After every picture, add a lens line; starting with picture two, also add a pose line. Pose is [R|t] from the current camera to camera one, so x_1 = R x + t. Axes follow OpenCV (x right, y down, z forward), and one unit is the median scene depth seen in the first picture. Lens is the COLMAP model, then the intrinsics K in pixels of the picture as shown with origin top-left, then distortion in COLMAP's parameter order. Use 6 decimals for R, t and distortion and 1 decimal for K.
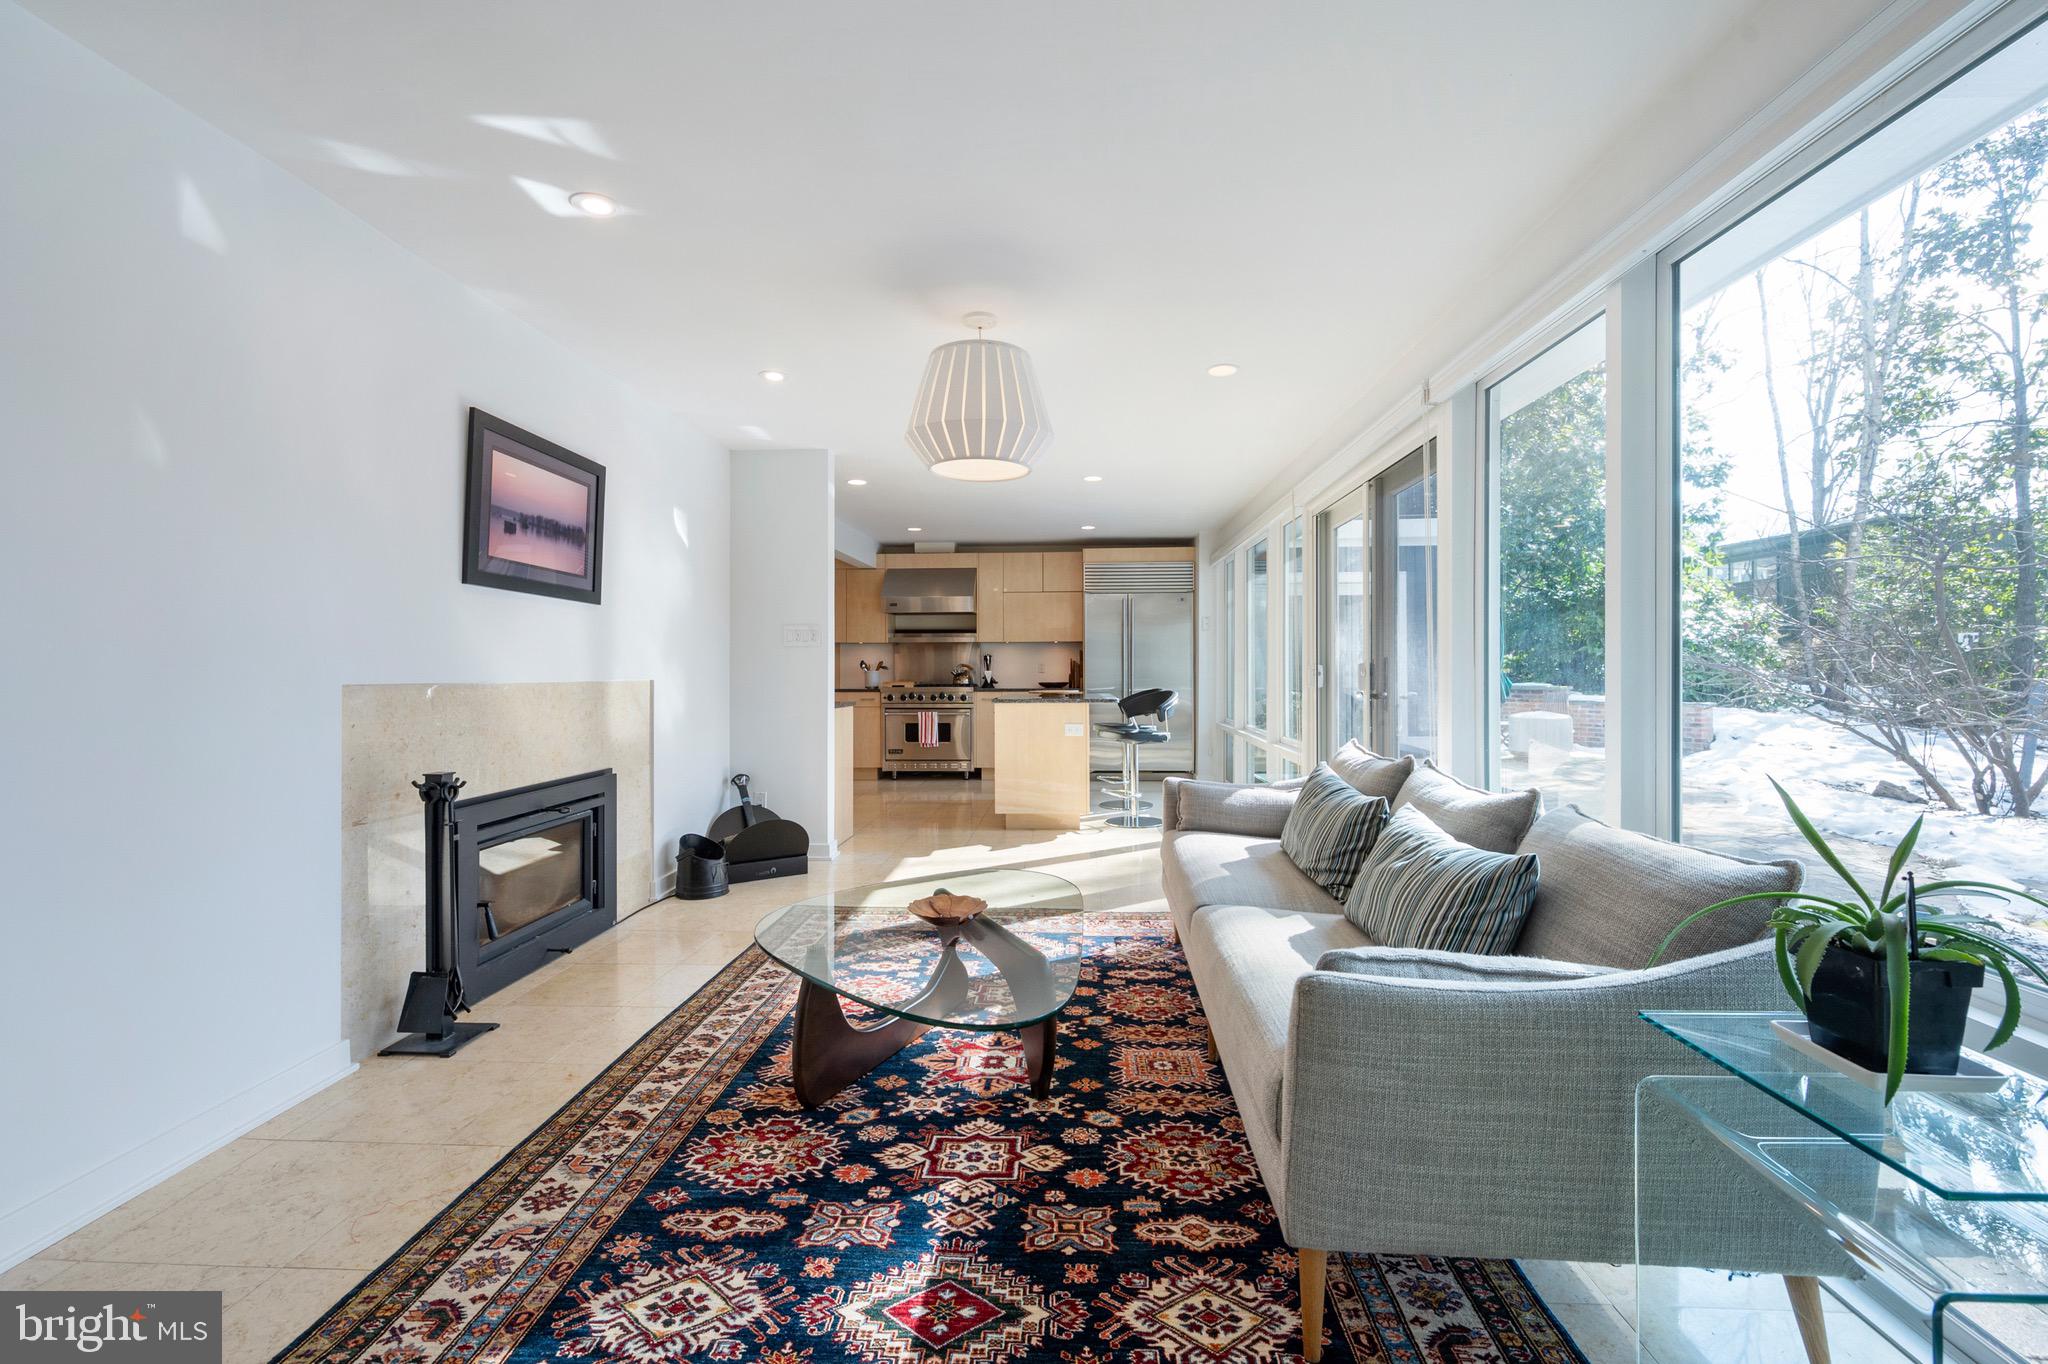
lens RADIAL K [[852.7, 0, 1030.5], [0, 852.7, 669.0], [0, 0, 1]] dist [0.000535, -0.000275]
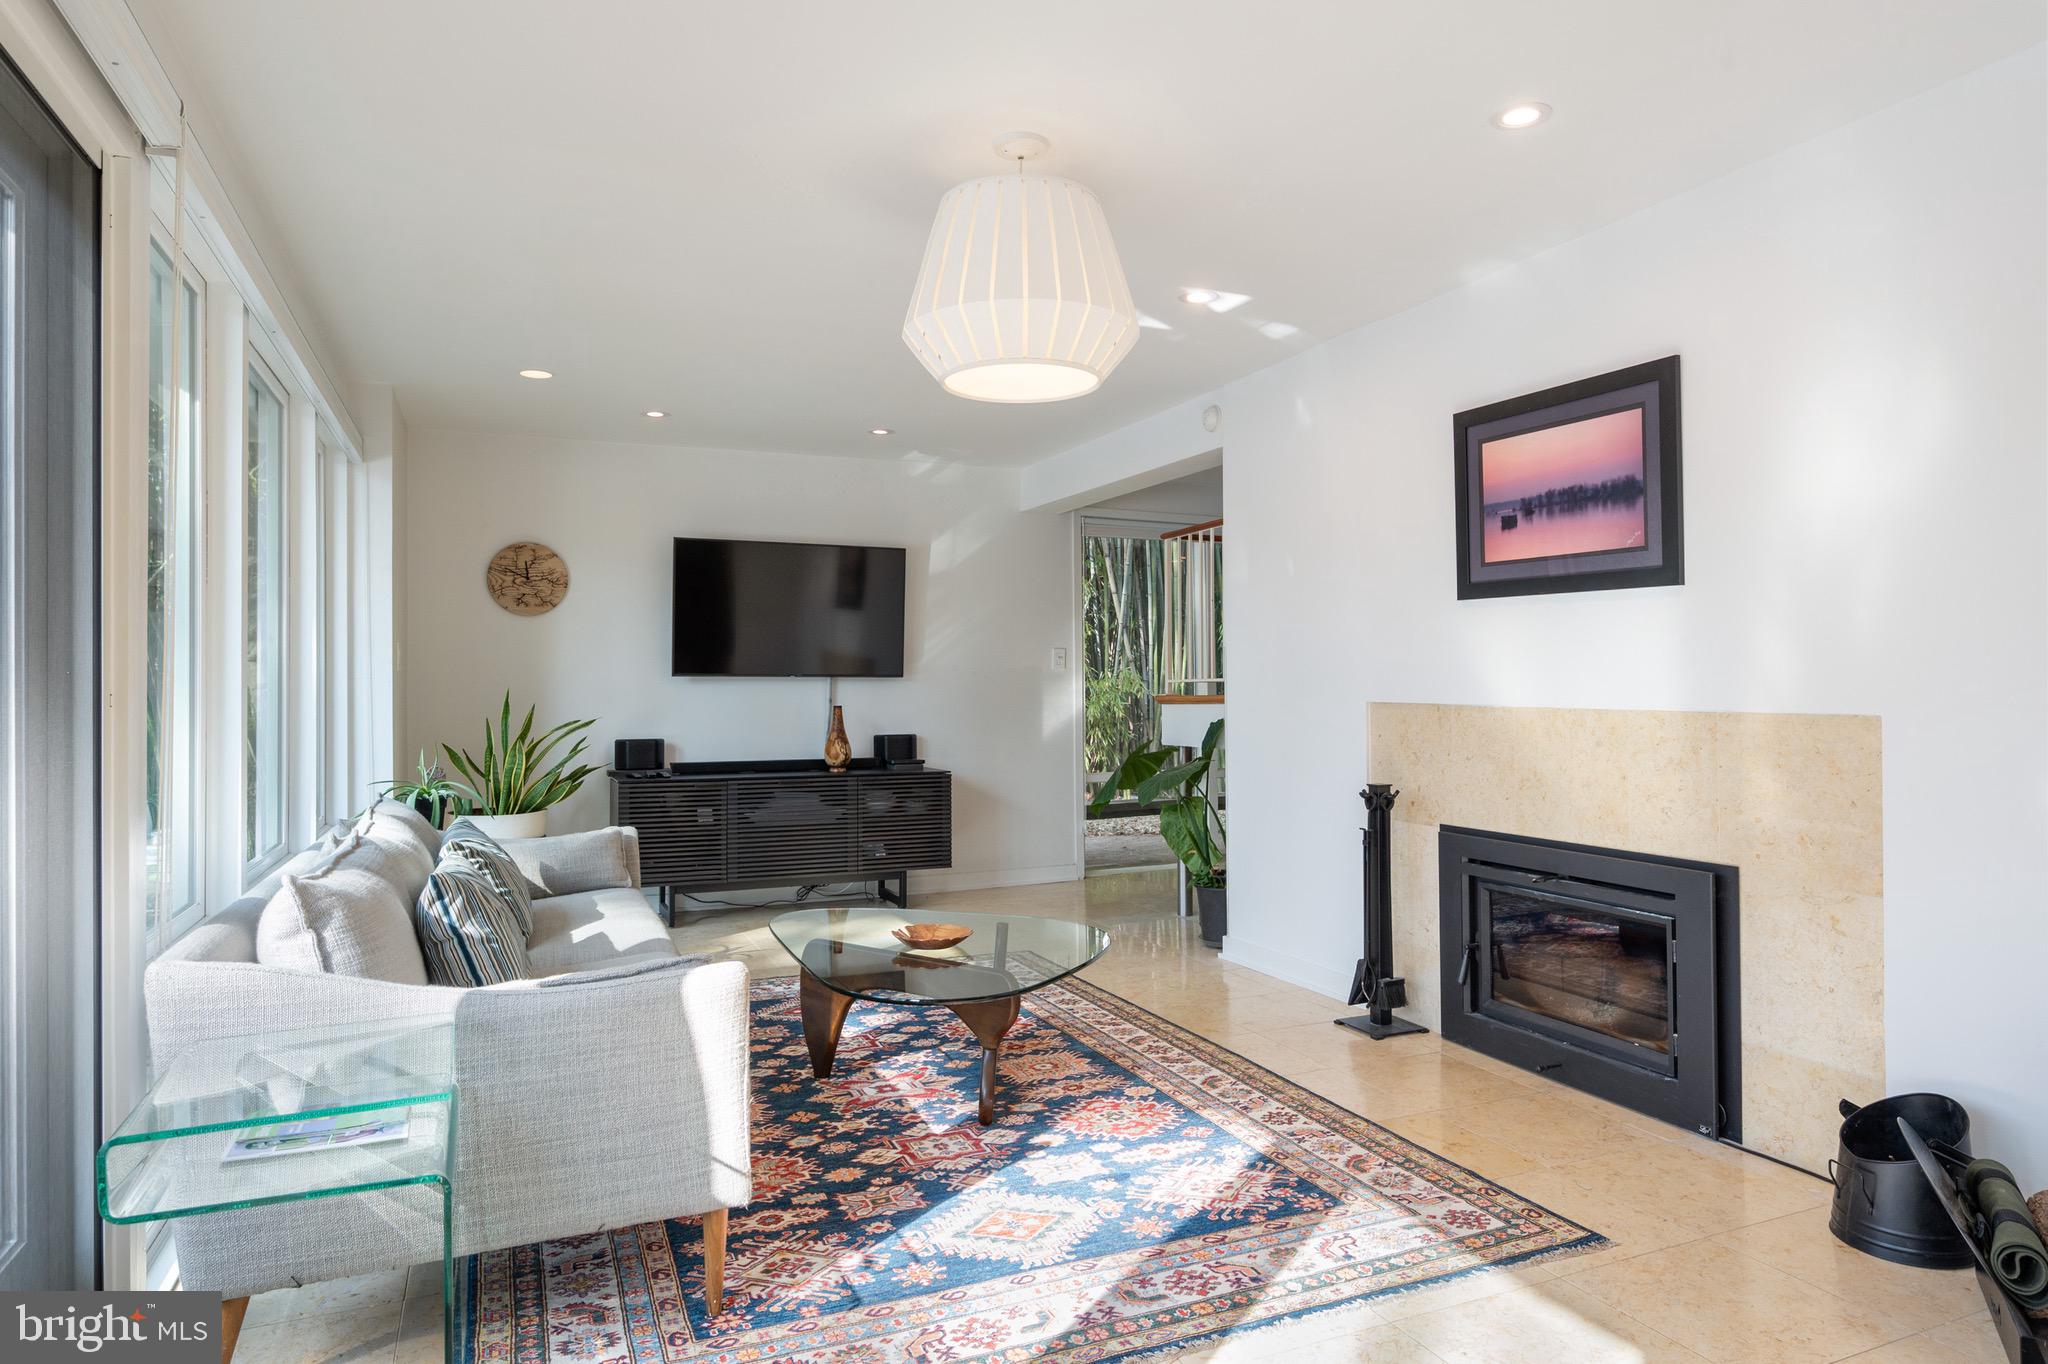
lens RADIAL K [[1223.4, 0, 1030.6], [0, 1223.4, 661.4], [0, 0, 1]] dist [0.005153, -0.002517]
pose [[-0.895299, -0.001401, -0.445464, 0.360121], [0.006573, 0.999845, -0.016354, -0.011924], [0.445418, -0.017570, -0.895151, 1.916120]]
